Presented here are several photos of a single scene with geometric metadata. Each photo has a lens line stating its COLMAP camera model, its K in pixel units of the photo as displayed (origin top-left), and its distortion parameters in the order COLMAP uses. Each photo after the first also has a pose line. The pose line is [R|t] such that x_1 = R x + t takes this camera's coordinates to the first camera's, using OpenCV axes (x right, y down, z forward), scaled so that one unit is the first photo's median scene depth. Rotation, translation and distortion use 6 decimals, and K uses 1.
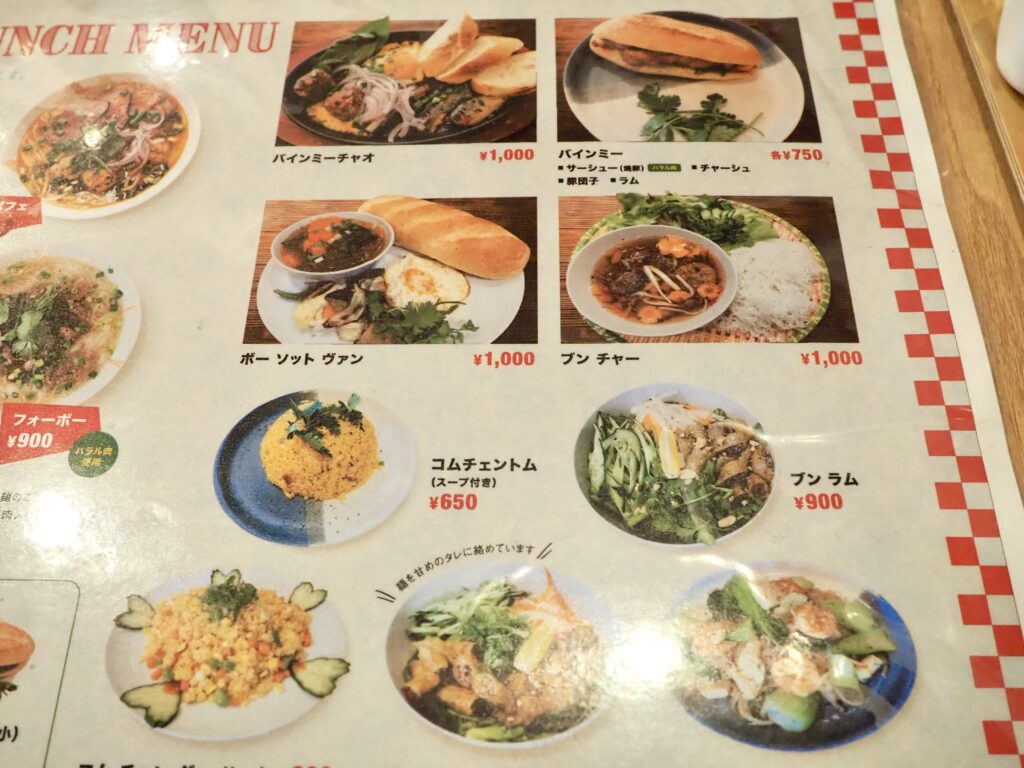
lens RADIAL K [[837.0, 0, 512.0], [0, 837.0, 384.0], [0, 0, 1]] dist [-0.042717, 0.021440]
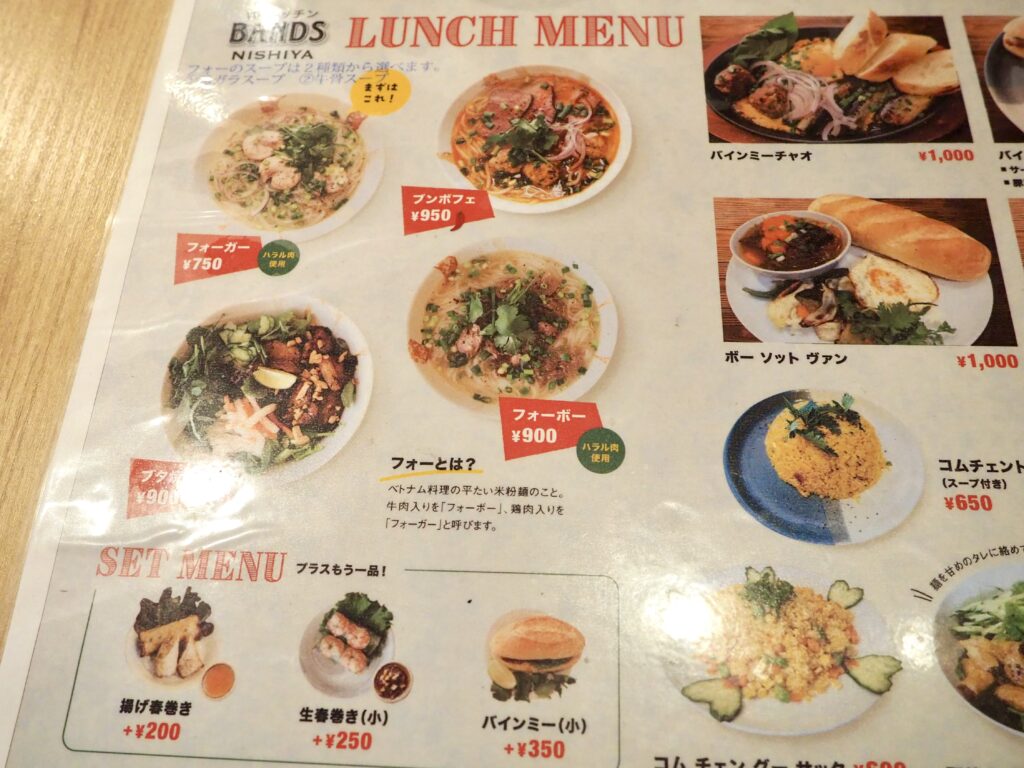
lens RADIAL K [[837.0, 0, 512.0], [0, 837.0, 384.0], [0, 0, 1]] dist [-0.042717, 0.021440]
pose [[0.999319, 0.015734, -0.033387, -0.536202], [-0.014994, 0.999639, 0.022280, -0.015616], [0.033725, -0.021764, 0.999194, -0.017530]]
